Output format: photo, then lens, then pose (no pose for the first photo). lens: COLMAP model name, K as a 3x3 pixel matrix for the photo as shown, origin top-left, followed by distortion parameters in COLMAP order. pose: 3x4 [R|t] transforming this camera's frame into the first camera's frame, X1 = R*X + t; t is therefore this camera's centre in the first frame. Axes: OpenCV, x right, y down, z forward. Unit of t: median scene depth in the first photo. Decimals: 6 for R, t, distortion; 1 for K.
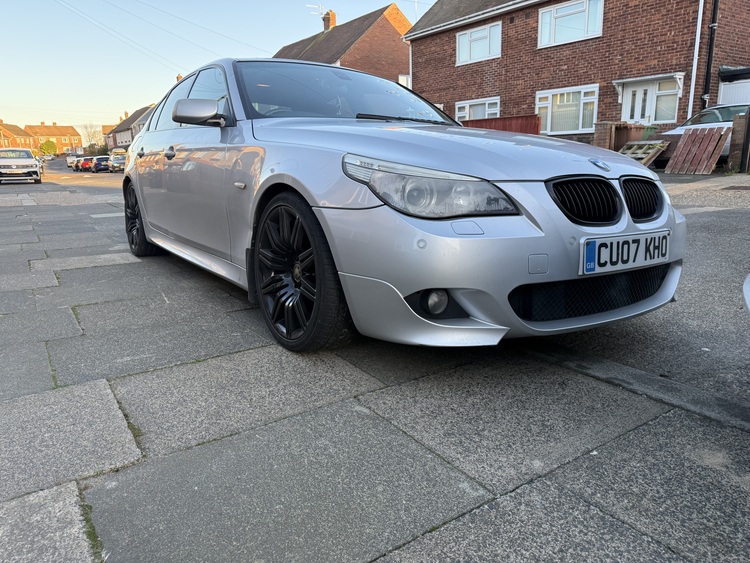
lens RADIAL K [[526.7, 0, 377.5], [0, 526.7, 281.2], [0, 0, 1]] dist [-0.004579, -0.005679]
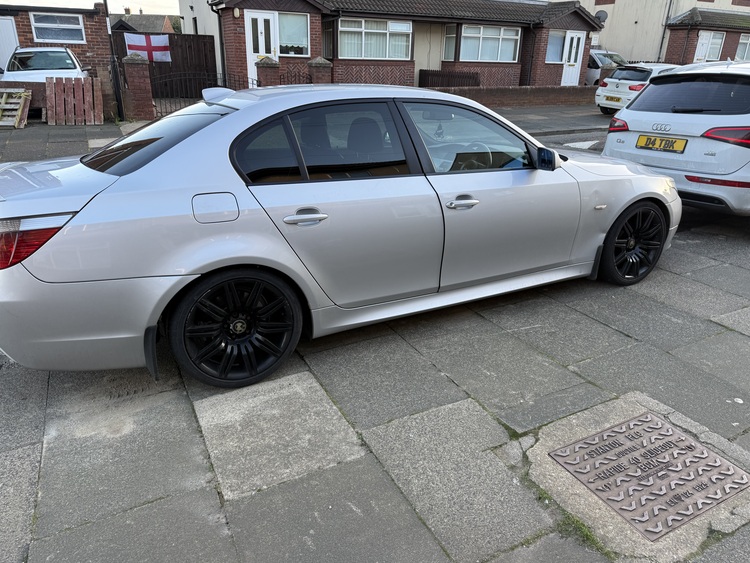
lens RADIAL K [[526.7, 0, 377.5], [0, 526.7, 281.2], [0, 0, 1]] dist [-0.004579, -0.005679]
pose [[0.129491, -0.355284, 0.925746, -2.394068], [0.213726, 0.921662, 0.323821, -0.808710], [-0.968273, 0.155925, 0.195280, 1.788963]]
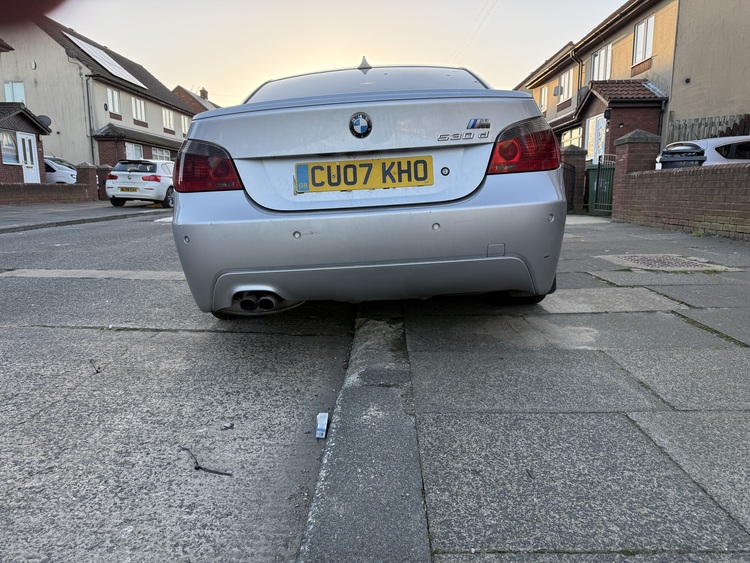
lens RADIAL K [[526.7, 0, 377.5], [0, 526.7, 281.2], [0, 0, 1]] dist [-0.004579, -0.005679]
pose [[-0.802134, -0.075906, 0.592301, -1.978418], [0.161723, 0.927205, 0.337842, -0.833173], [-0.574828, 0.366783, -0.731466, 3.231253]]
